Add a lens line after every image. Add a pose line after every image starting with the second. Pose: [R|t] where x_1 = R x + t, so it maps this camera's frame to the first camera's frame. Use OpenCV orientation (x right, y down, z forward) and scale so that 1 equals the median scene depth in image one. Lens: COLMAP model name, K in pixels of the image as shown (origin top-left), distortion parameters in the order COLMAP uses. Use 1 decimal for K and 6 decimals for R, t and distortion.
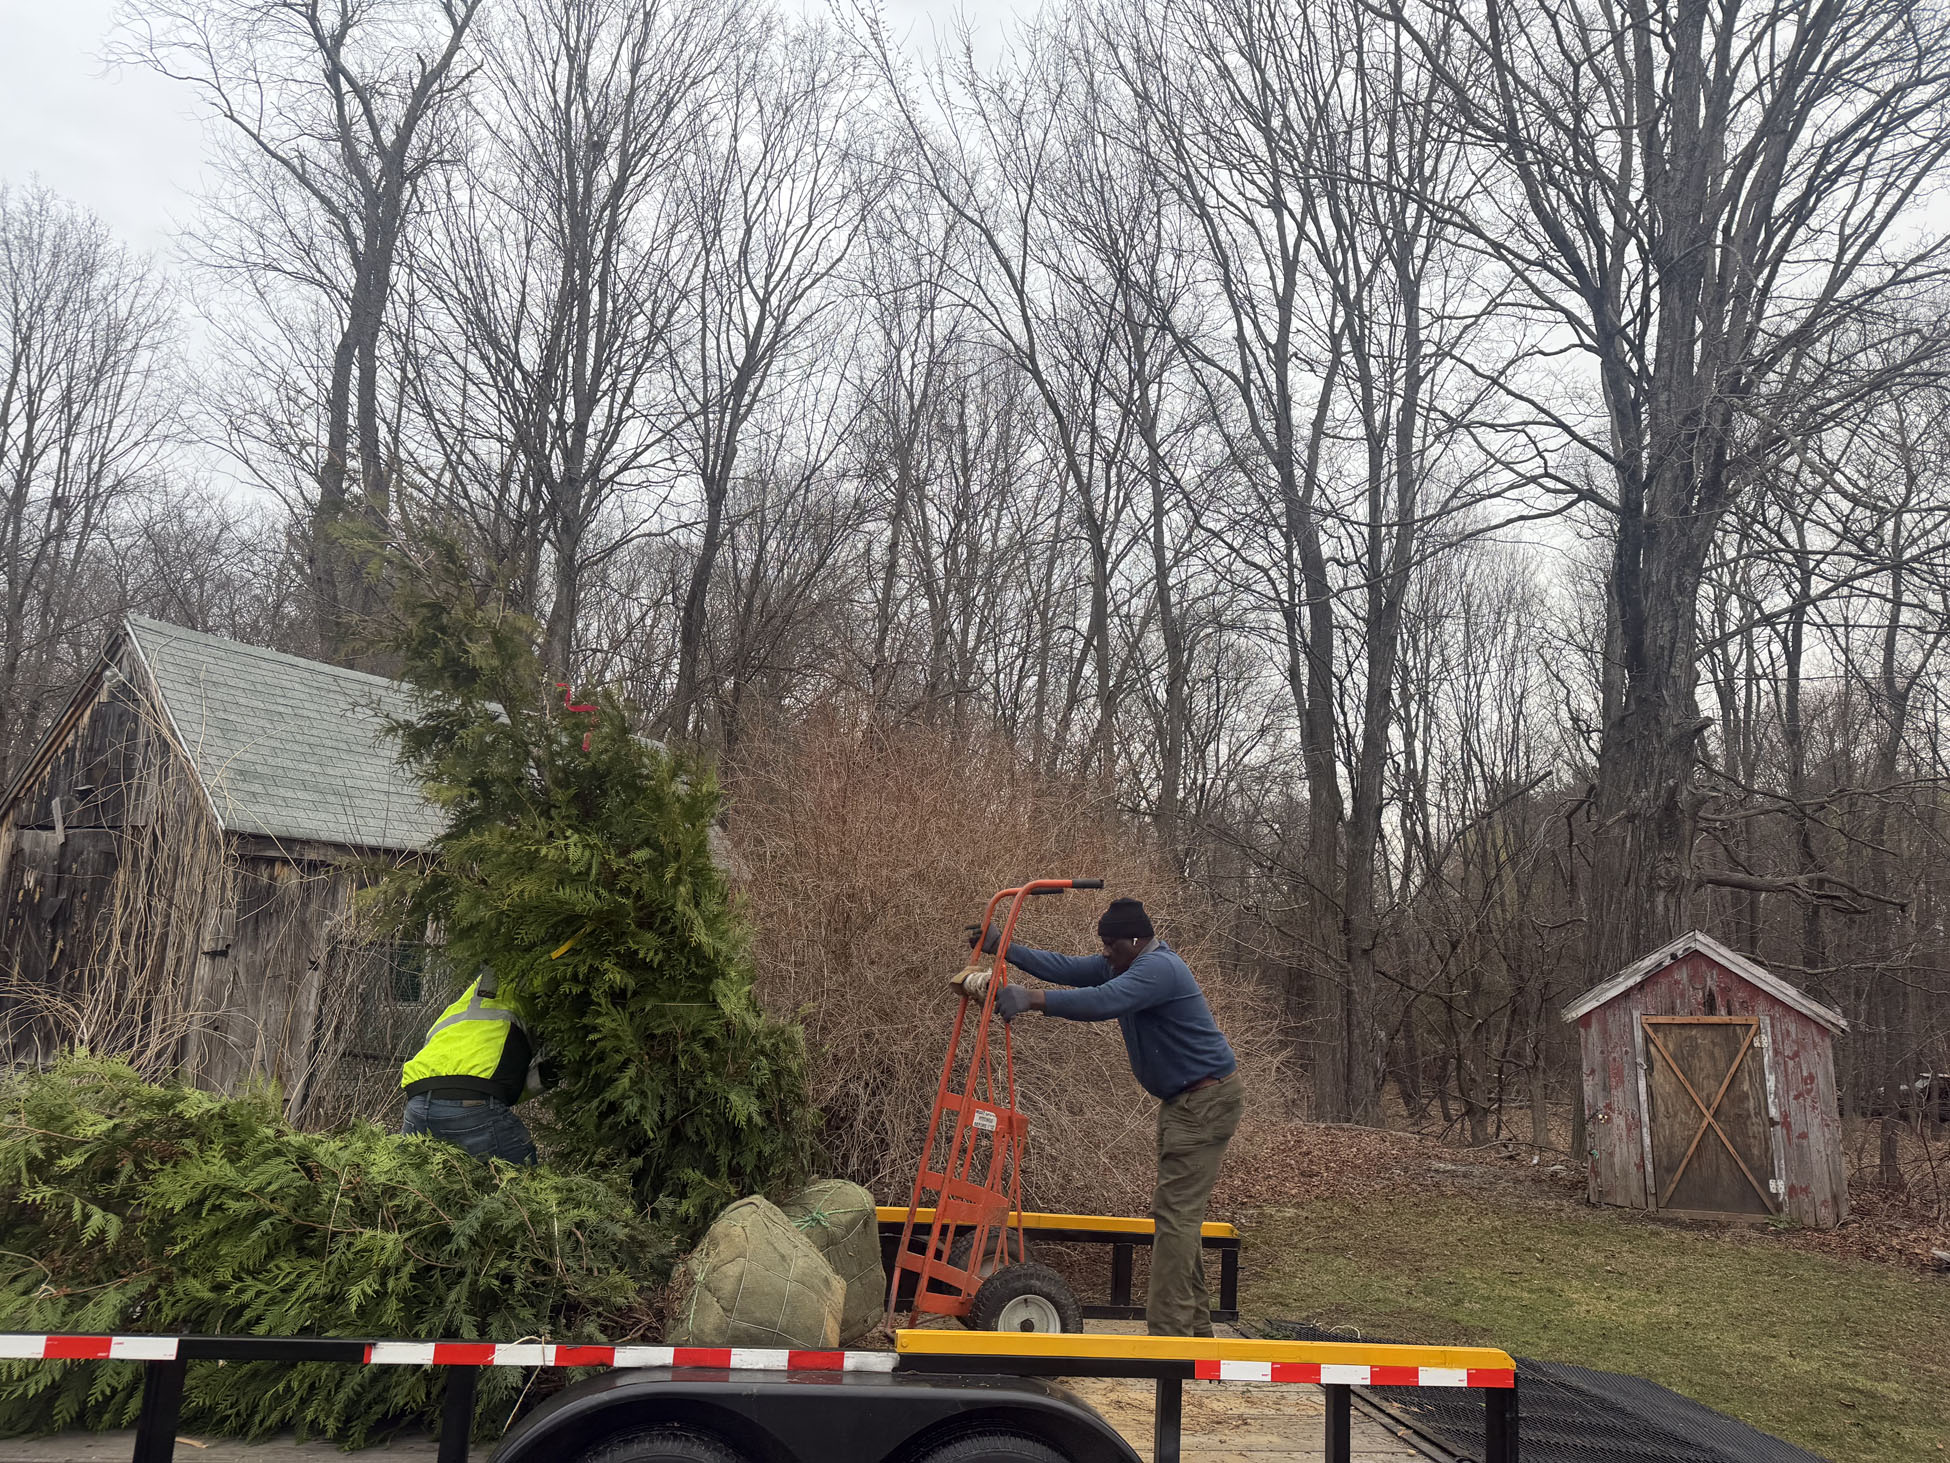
lens RADIAL K [[1381.6, 0, 972.4], [0, 1381.6, 717.7], [0, 0, 1]] dist [-0.009478, -0.001854]
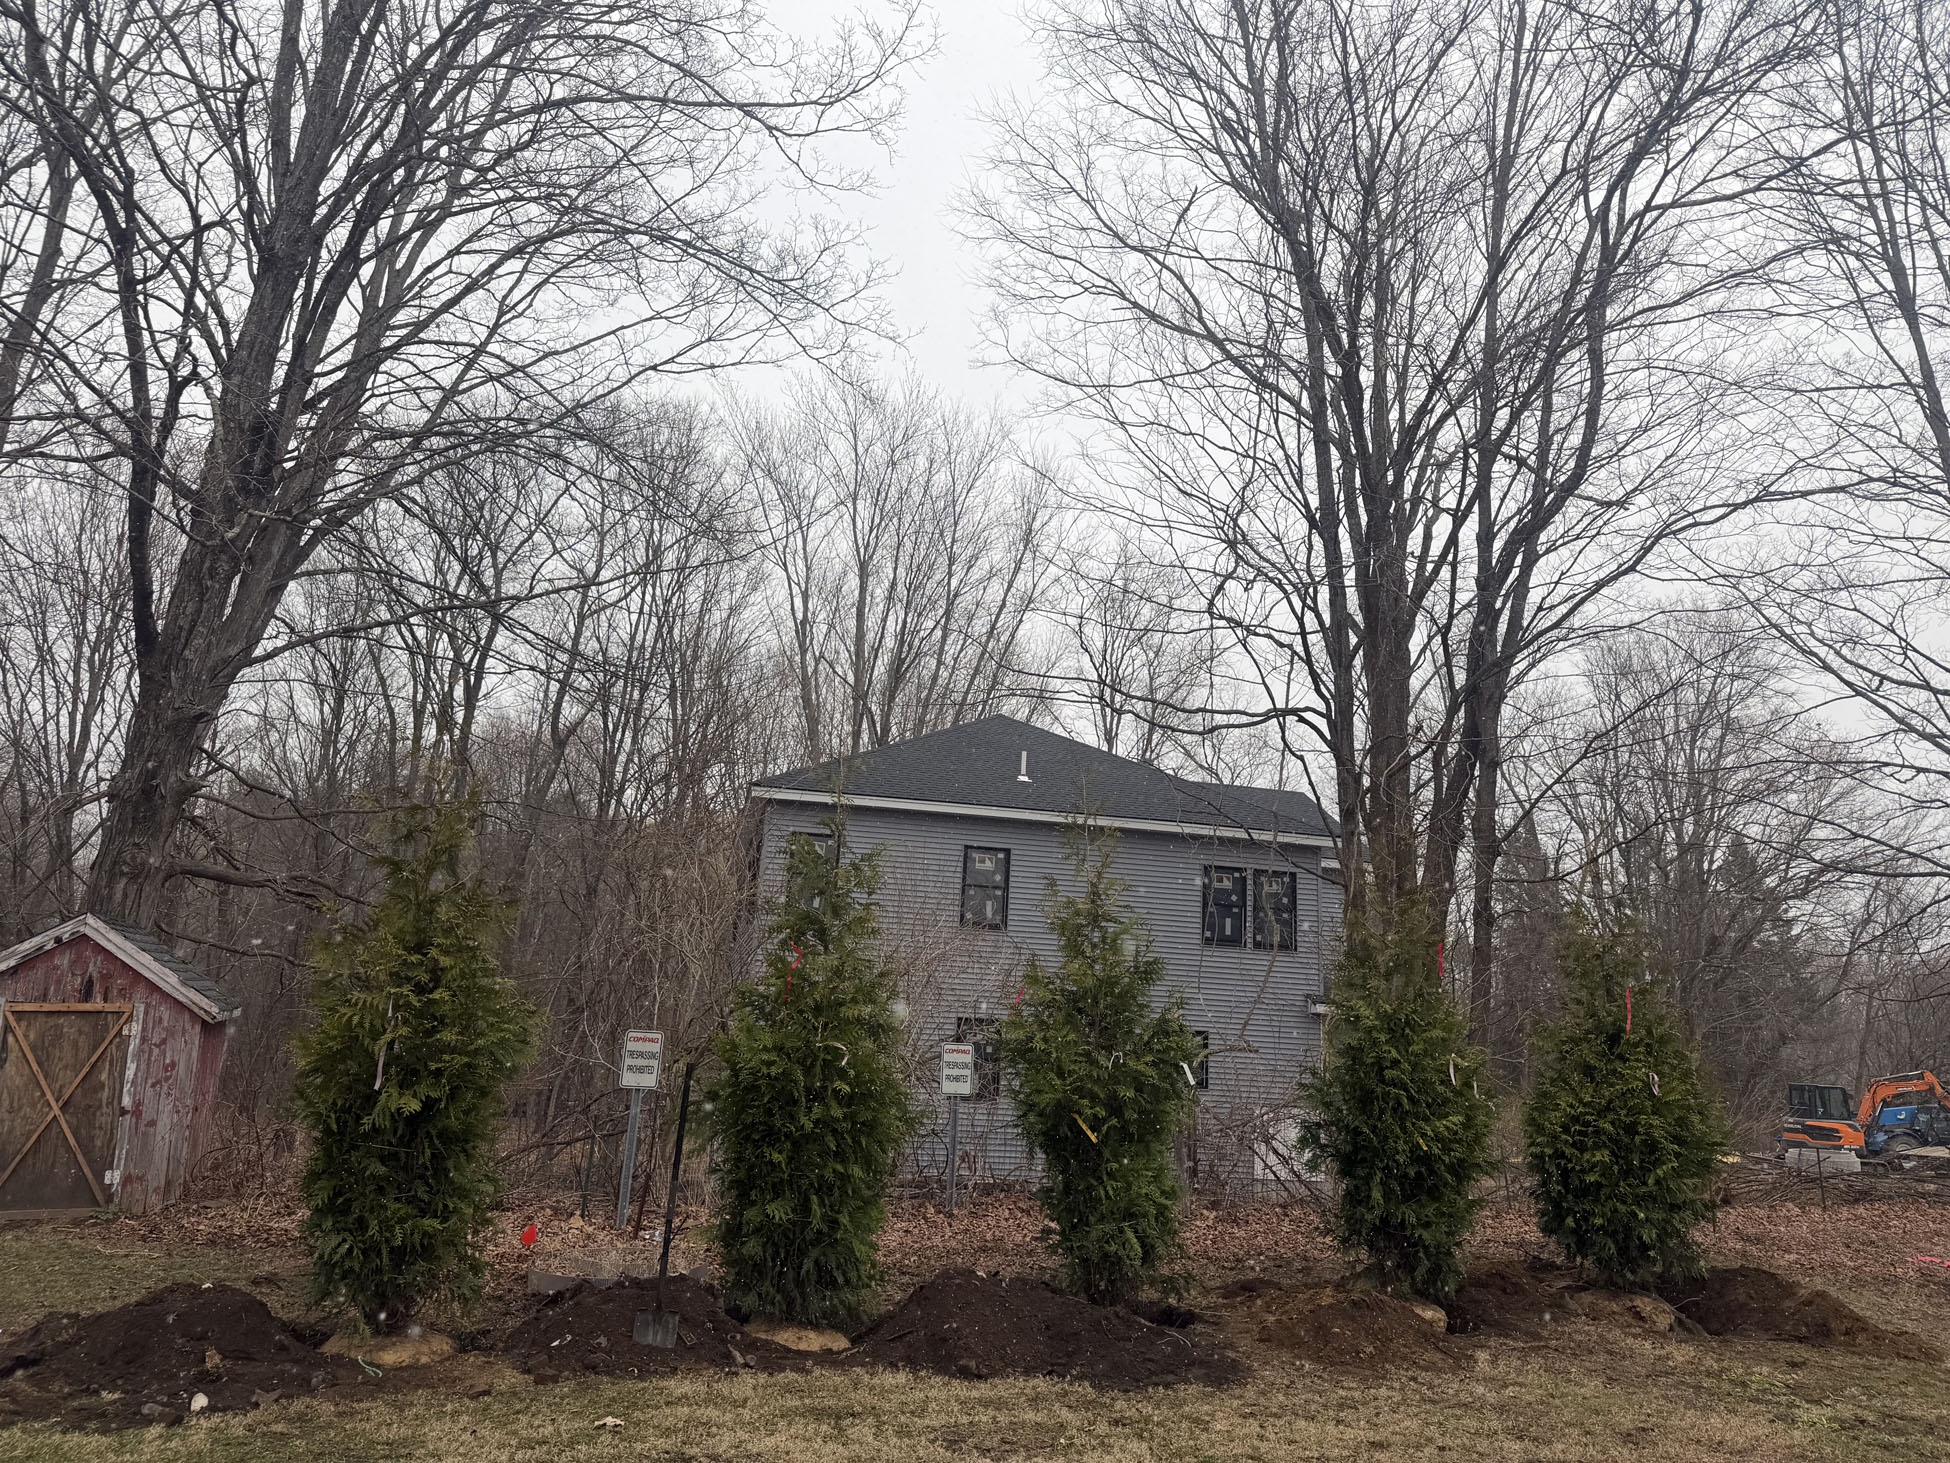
lens RADIAL K [[1378.5, 0, 975.0], [0, 1378.5, 731.5], [0, 0, 1]] dist [-0.001776, -0.003246]
pose [[0.662888, 0.149433, 0.733655, 0.217681], [-0.149687, 0.986549, -0.065694, 0.000917], [-0.733603, -0.066271, 0.676339, -0.086726]]
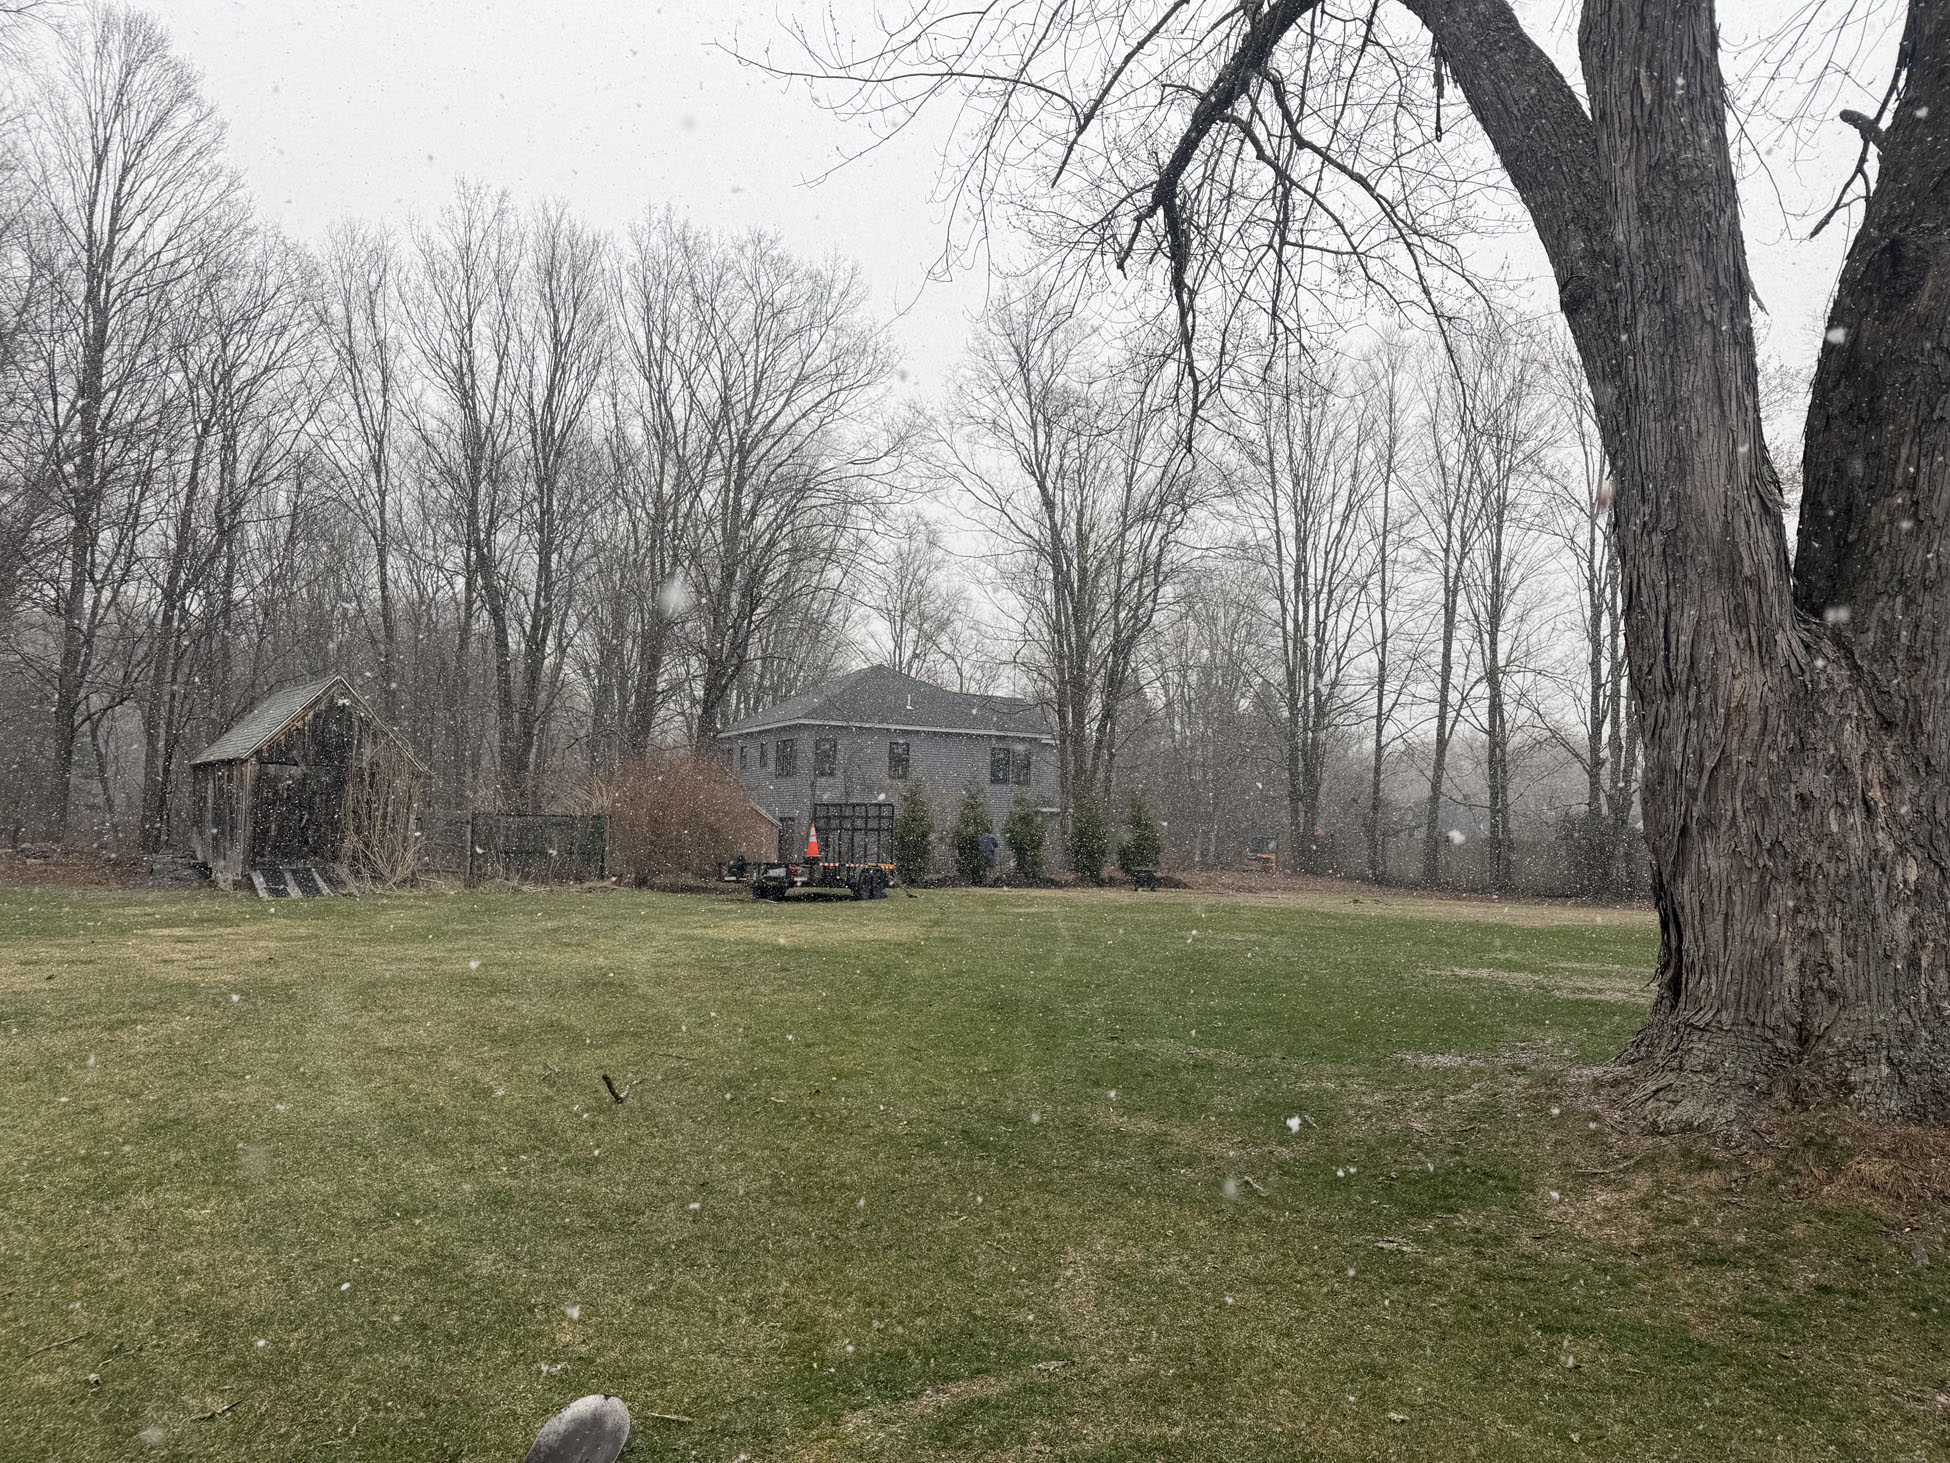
lens RADIAL K [[1379.3, 0, 979.0], [0, 1379.3, 733.1], [0, 0, 1]] dist [0.008447, 0.000620]
pose [[0.450229, 0.028880, 0.892446, -2.366131], [-0.157794, 0.986320, 0.047688, -0.274100], [-0.878860, -0.162293, 0.448627, -1.061314]]
